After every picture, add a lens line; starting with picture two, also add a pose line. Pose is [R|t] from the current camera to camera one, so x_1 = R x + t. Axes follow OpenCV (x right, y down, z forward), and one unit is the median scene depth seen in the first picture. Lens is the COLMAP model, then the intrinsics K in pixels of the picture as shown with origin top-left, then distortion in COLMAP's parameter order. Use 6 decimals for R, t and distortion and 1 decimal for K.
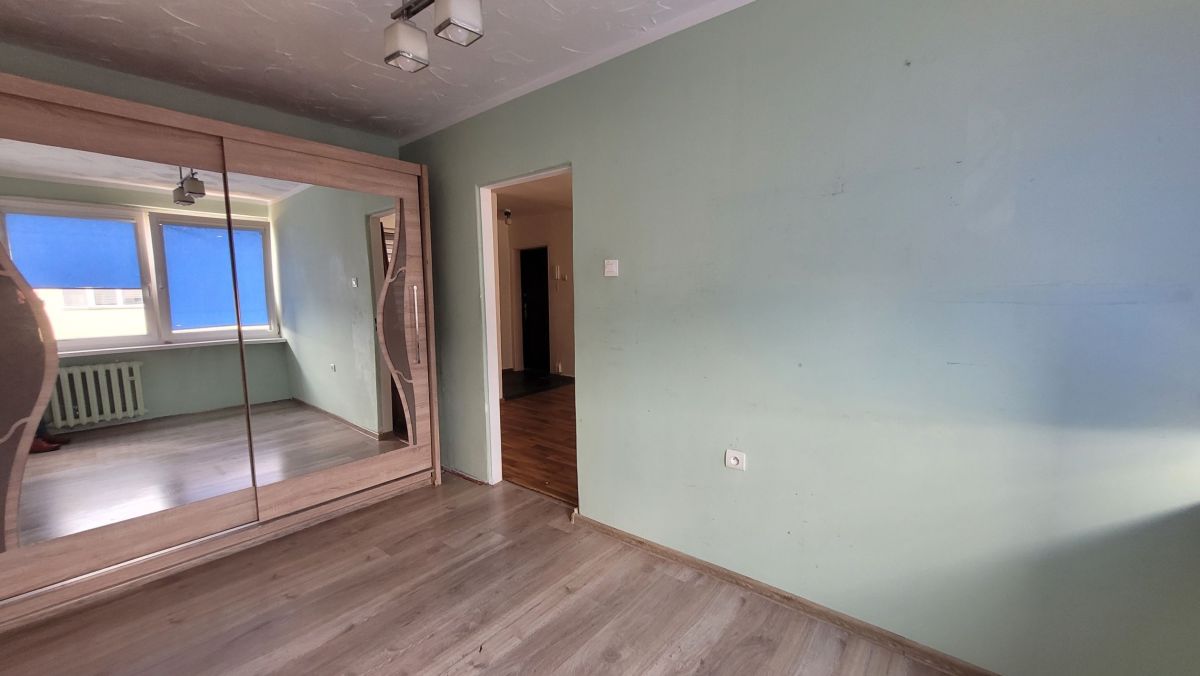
lens RADIAL K [[469.1, 0, 595.1], [0, 469.1, 347.4], [0, 0, 1]] dist [-0.001018, 0.000361]
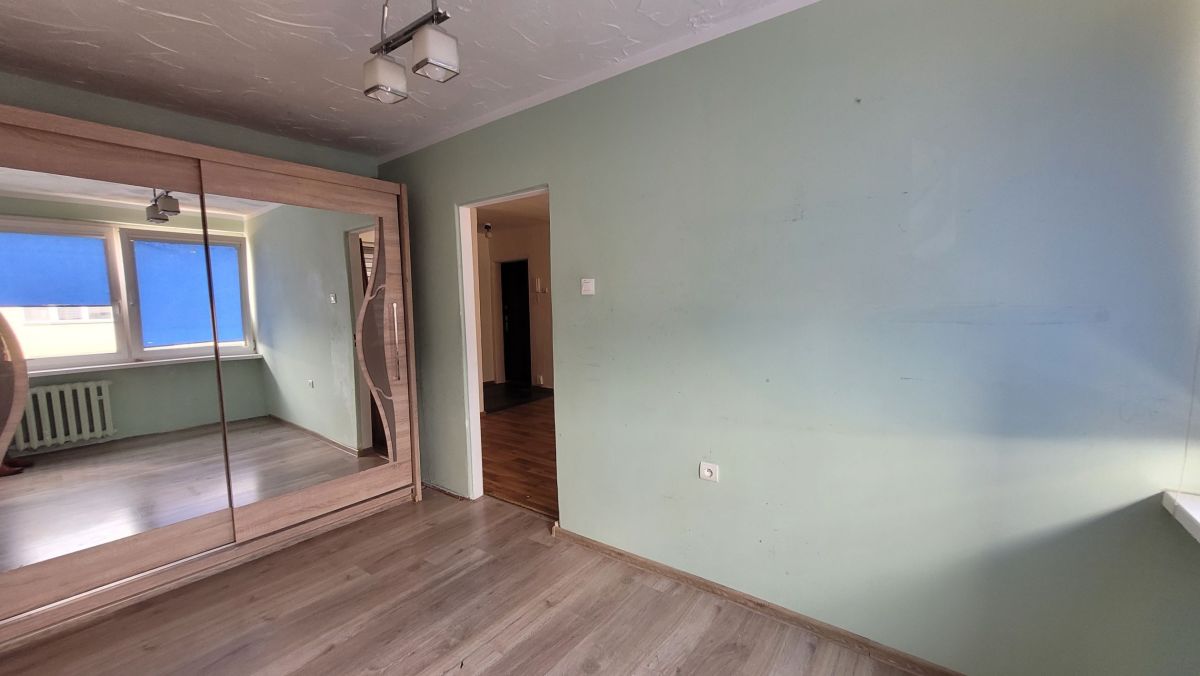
lens RADIAL K [[469.1, 0, 595.1], [0, 469.1, 347.4], [0, 0, 1]] dist [-0.001018, 0.000361]
pose [[0.999255, -0.010807, 0.037056, 0.008929], [0.011531, 0.999746, -0.019379, -0.012666], [-0.036837, 0.019792, 0.999125, -0.023061]]
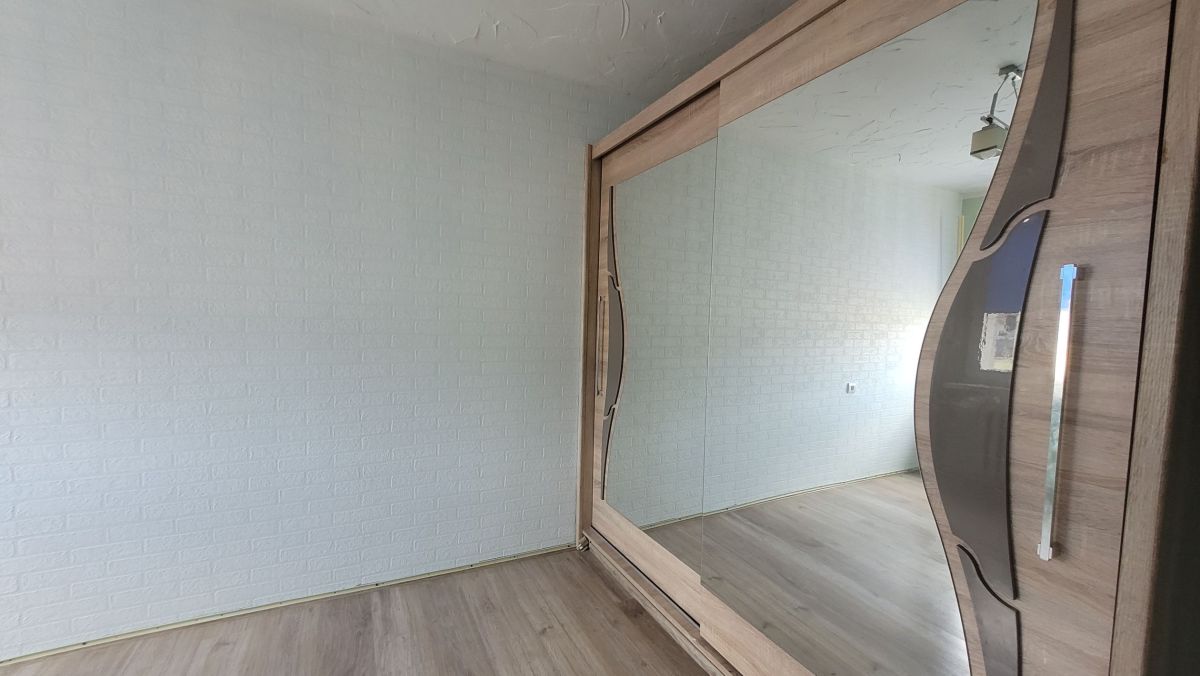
lens RADIAL K [[469.1, 0, 595.1], [0, 469.1, 347.4], [0, 0, 1]] dist [-0.001018, 0.000361]
pose [[-0.393202, 0.053043, -0.917921, -0.042241], [-0.128787, 0.985315, 0.112104, -0.087736], [0.910388, 0.162296, -0.380597, 0.937844]]
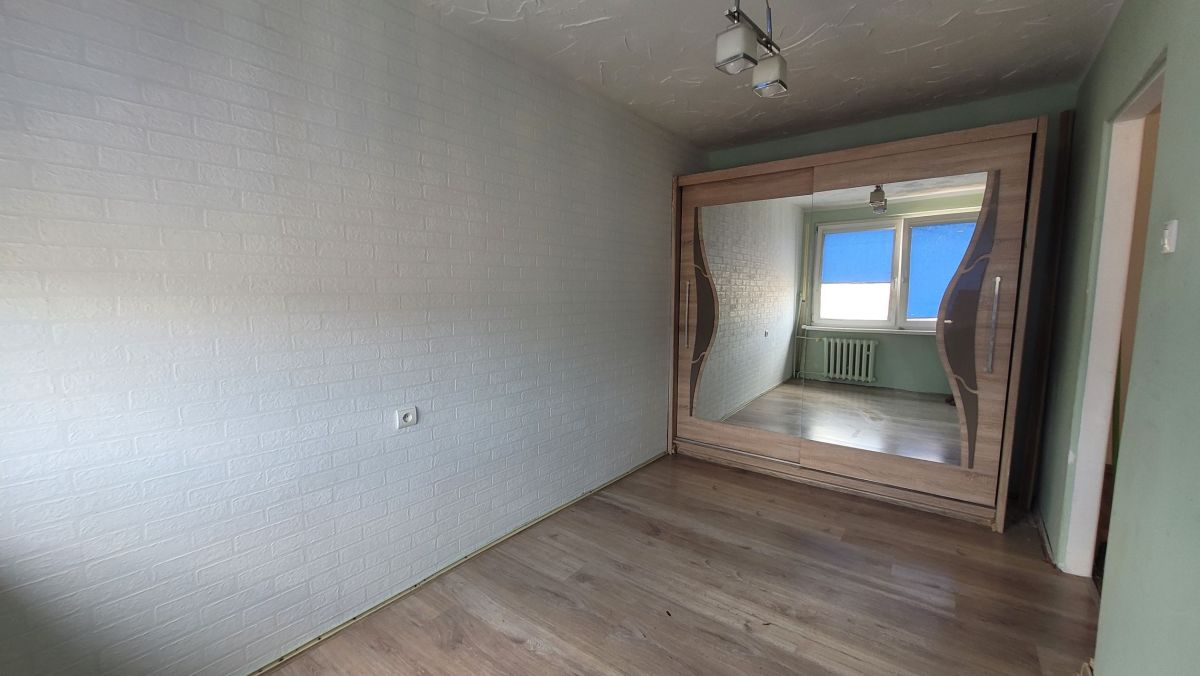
lens RADIAL K [[469.1, 0, 595.1], [0, 469.1, 347.4], [0, 0, 1]] dist [-0.001018, 0.000361]
pose [[0.036821, 0.127244, -0.991188, 0.438641], [-0.113040, 0.986025, 0.122382, -0.034472], [0.992908, 0.107538, 0.050690, 0.307882]]
